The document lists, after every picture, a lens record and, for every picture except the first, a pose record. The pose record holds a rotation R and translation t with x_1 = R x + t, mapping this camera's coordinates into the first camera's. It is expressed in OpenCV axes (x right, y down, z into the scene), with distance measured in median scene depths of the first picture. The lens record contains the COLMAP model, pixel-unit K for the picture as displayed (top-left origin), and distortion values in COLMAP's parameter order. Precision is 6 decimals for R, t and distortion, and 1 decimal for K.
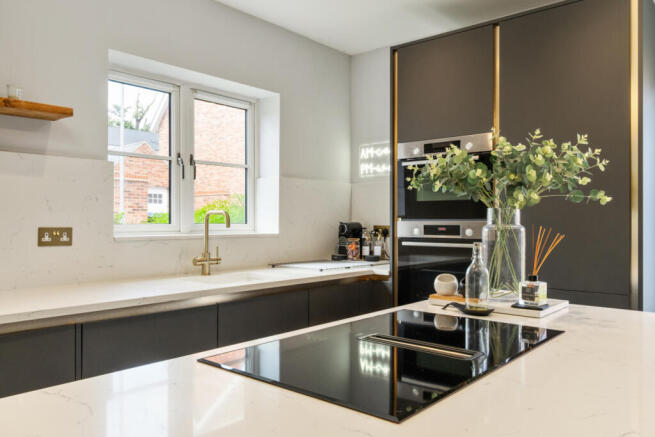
lens RADIAL K [[507.8, 0, 330.8], [0, 507.8, 218.7], [0, 0, 1]] dist [-0.006674, 0.000201]
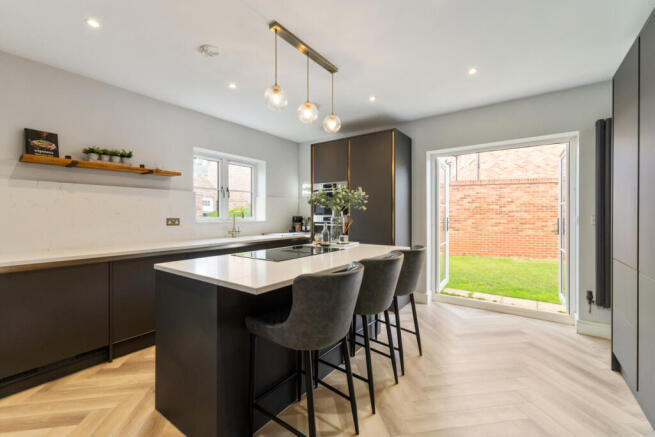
lens RADIAL K [[277.9, 0, 327.6], [0, 277.9, 216.3], [0, 0, 1]] dist [-0.002857, -0.000392]
pose [[0.996705, -0.002544, 0.081066, 0.088618], [0.001779, 0.999953, 0.009512, -0.003317], [-0.081087, -0.009336, 0.996663, -0.341817]]
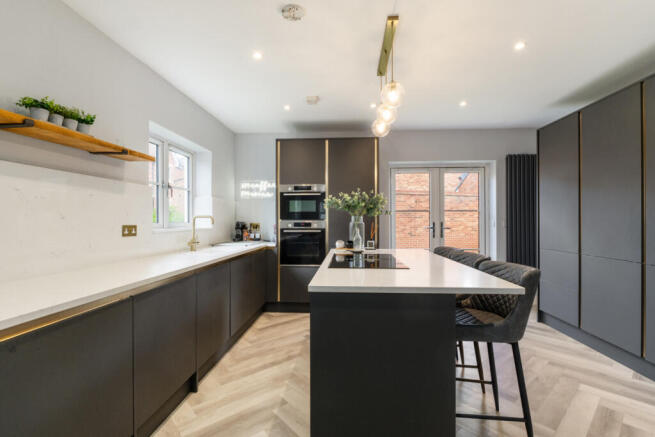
lens RADIAL K [[304.2, 0, 334.1], [0, 304.2, 220.3], [0, 0, 1]] dist [-0.000486, 0.000058]
pose [[0.792374, -0.002902, 0.610029, -0.465682], [0.001613, 0.999995, 0.002661, -0.000027], [-0.610033, -0.001125, 0.792375, -0.154597]]
